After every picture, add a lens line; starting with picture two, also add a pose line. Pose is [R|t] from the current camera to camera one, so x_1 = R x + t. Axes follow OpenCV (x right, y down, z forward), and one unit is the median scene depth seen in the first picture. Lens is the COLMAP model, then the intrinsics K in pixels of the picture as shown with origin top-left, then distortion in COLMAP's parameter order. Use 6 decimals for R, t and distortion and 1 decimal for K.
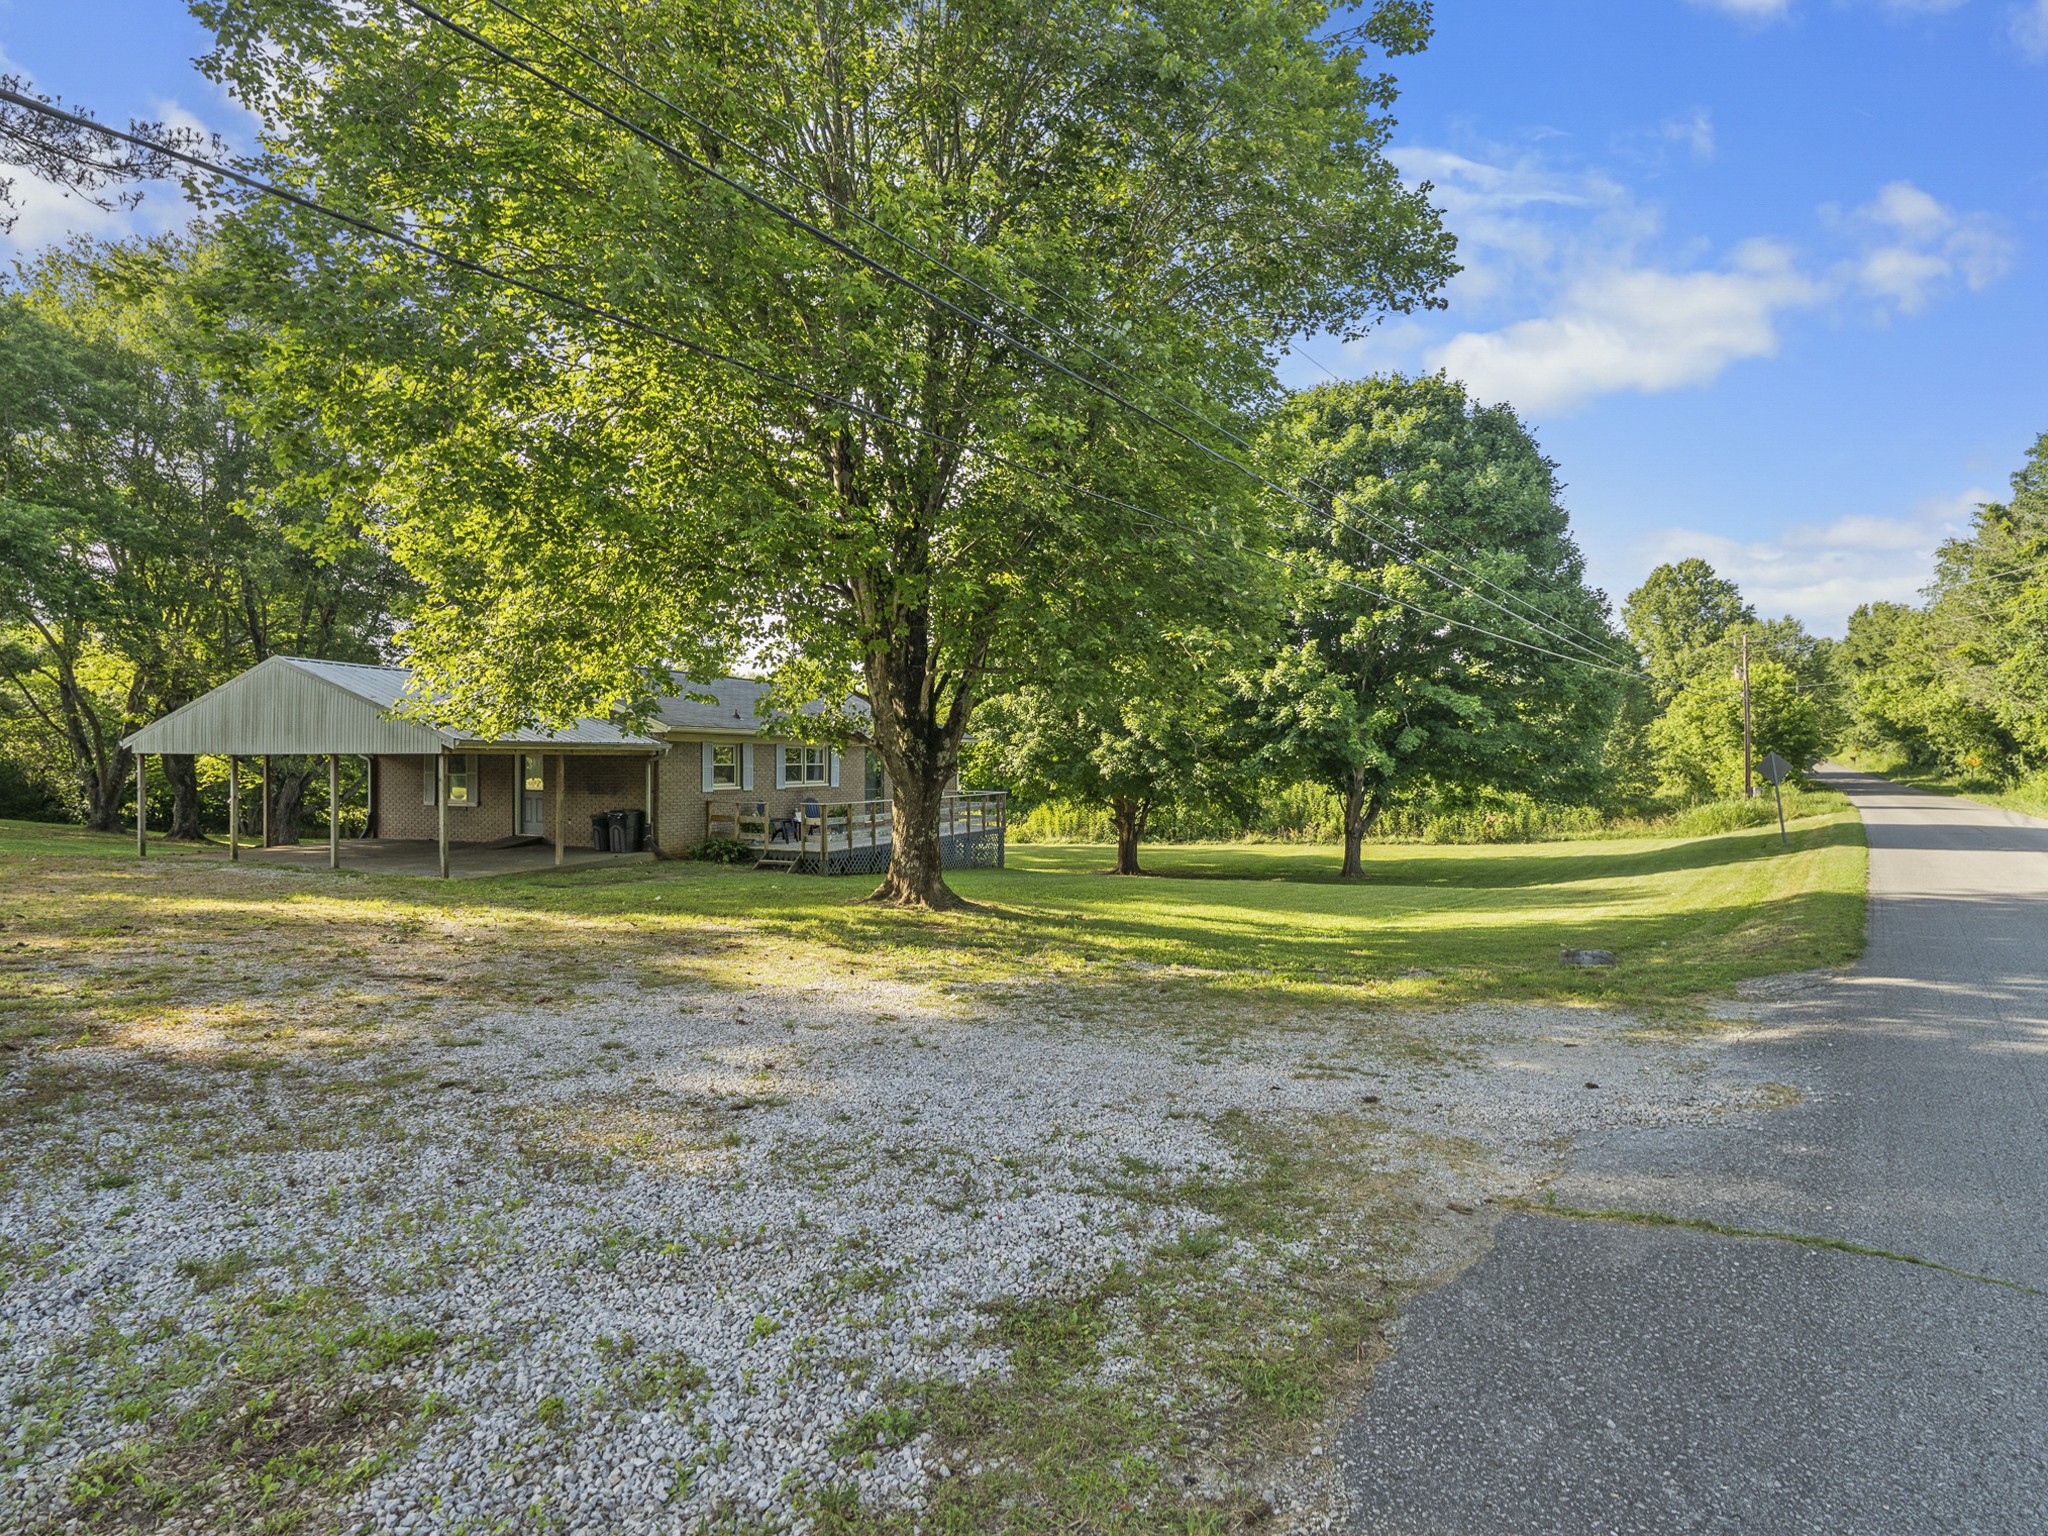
lens RADIAL K [[1041.2, 0, 1007.5], [0, 1041.2, 773.3], [0, 0, 1]] dist [0.001711, 0.001721]
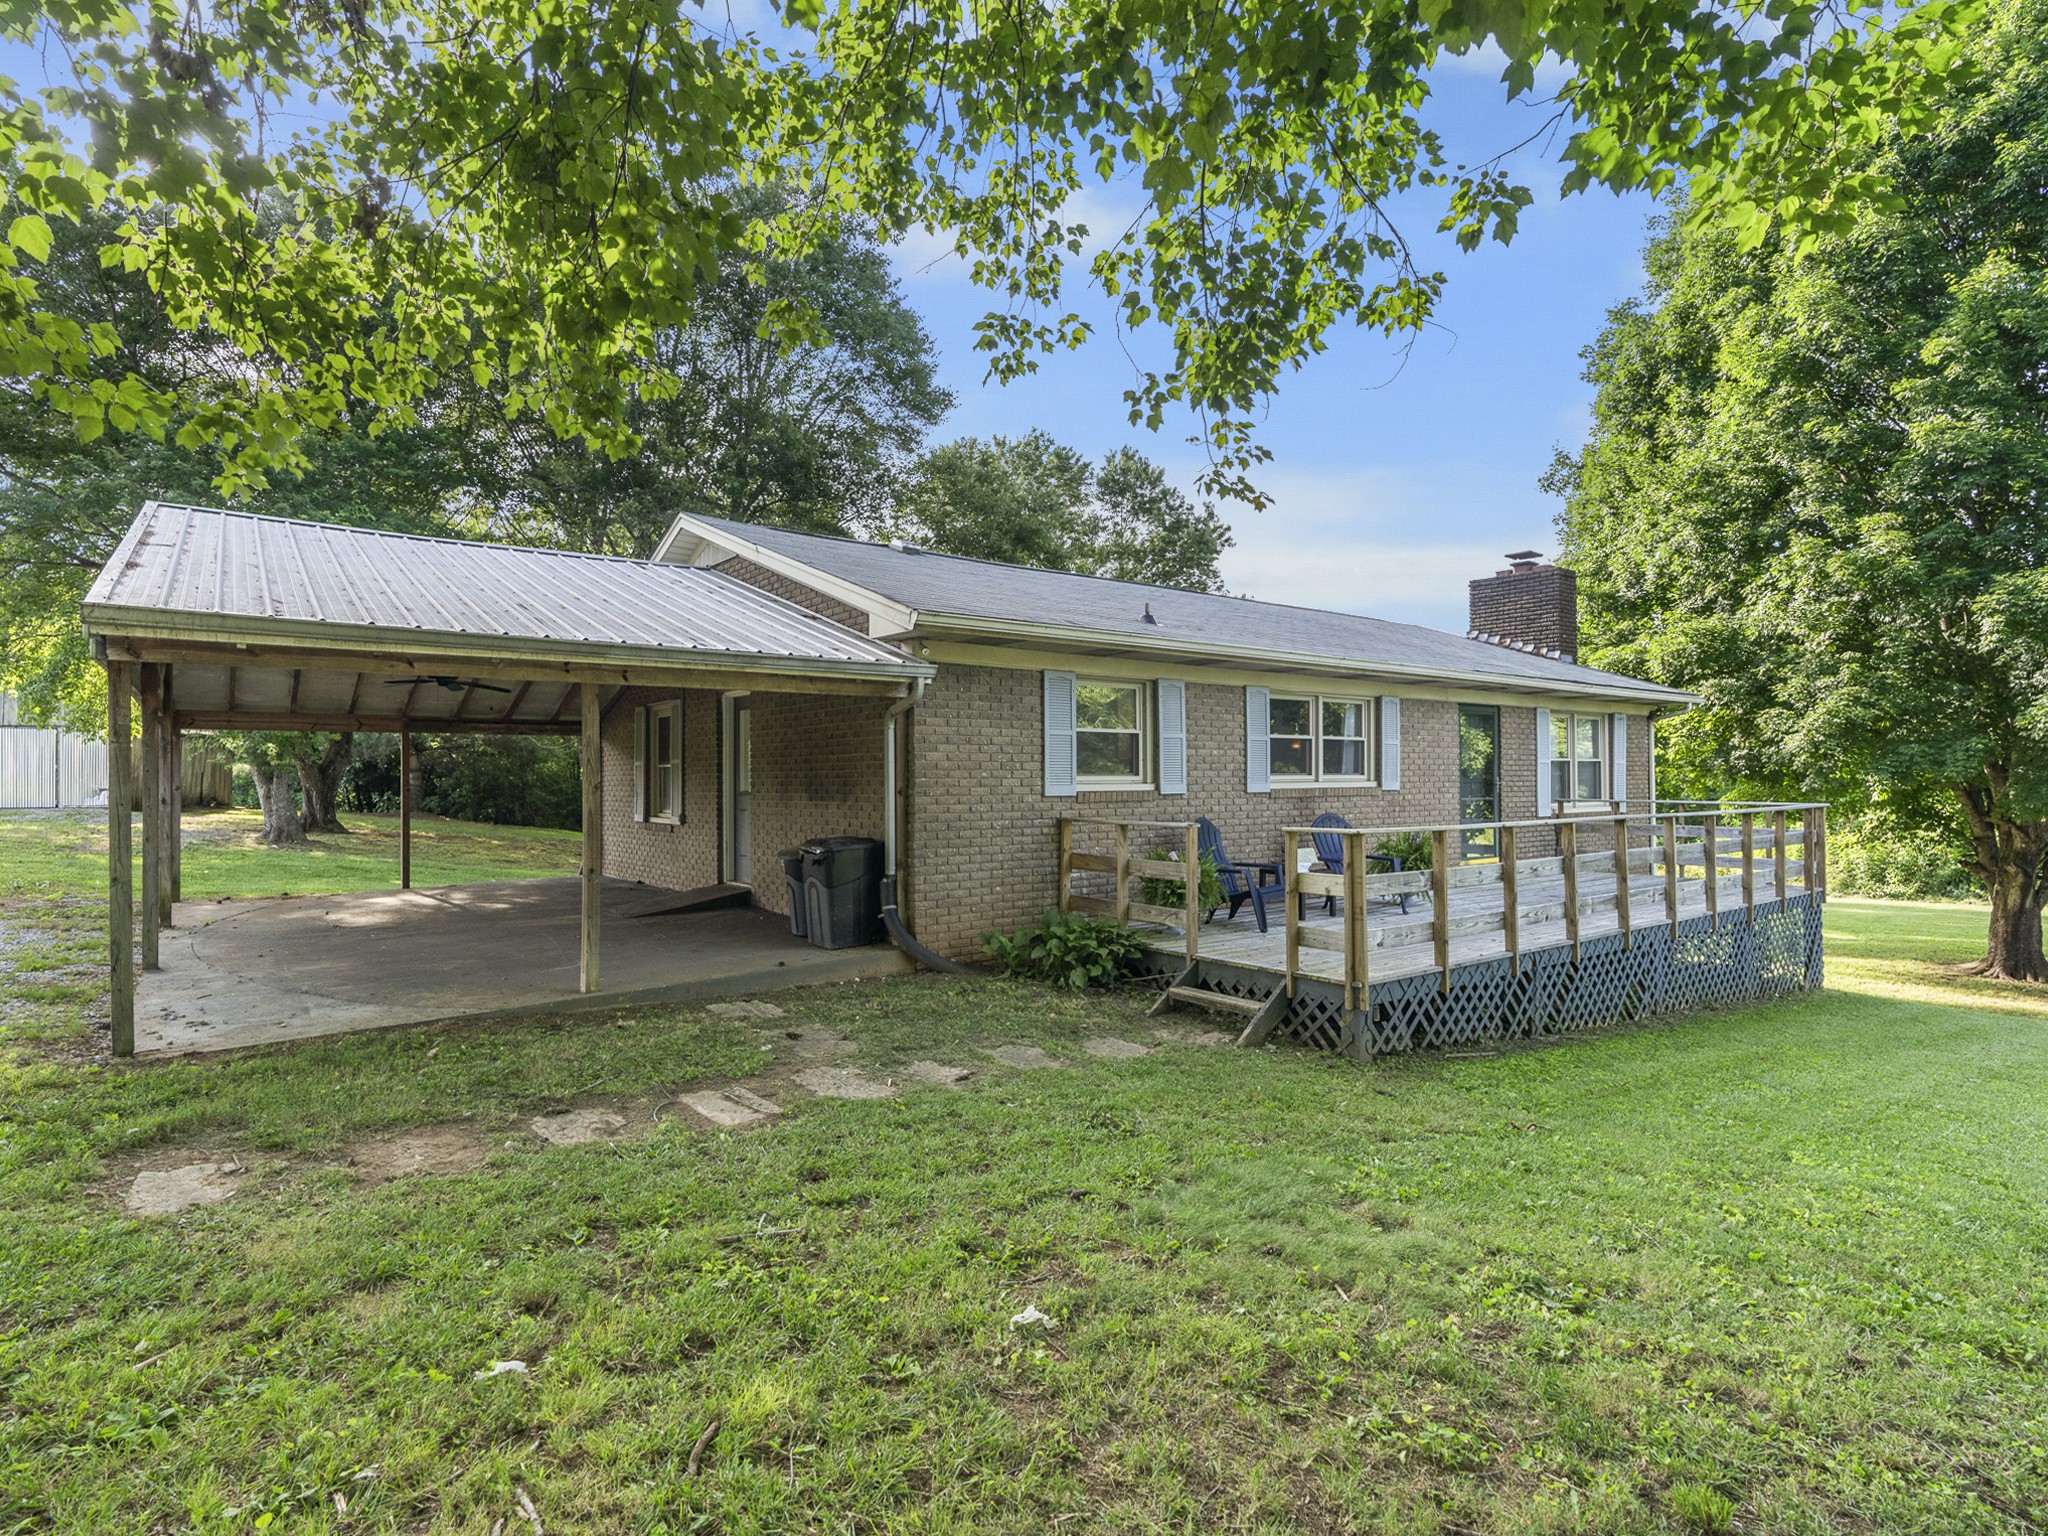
lens RADIAL K [[1041.2, 0, 1007.5], [0, 1041.2, 773.3], [0, 0, 1]] dist [0.001711, 0.001721]
pose [[0.869301, -0.011273, -0.494154, -0.105896], [0.004064, 0.999869, -0.015660, 0.015115], [0.494266, 0.011605, 0.869233, 0.638251]]
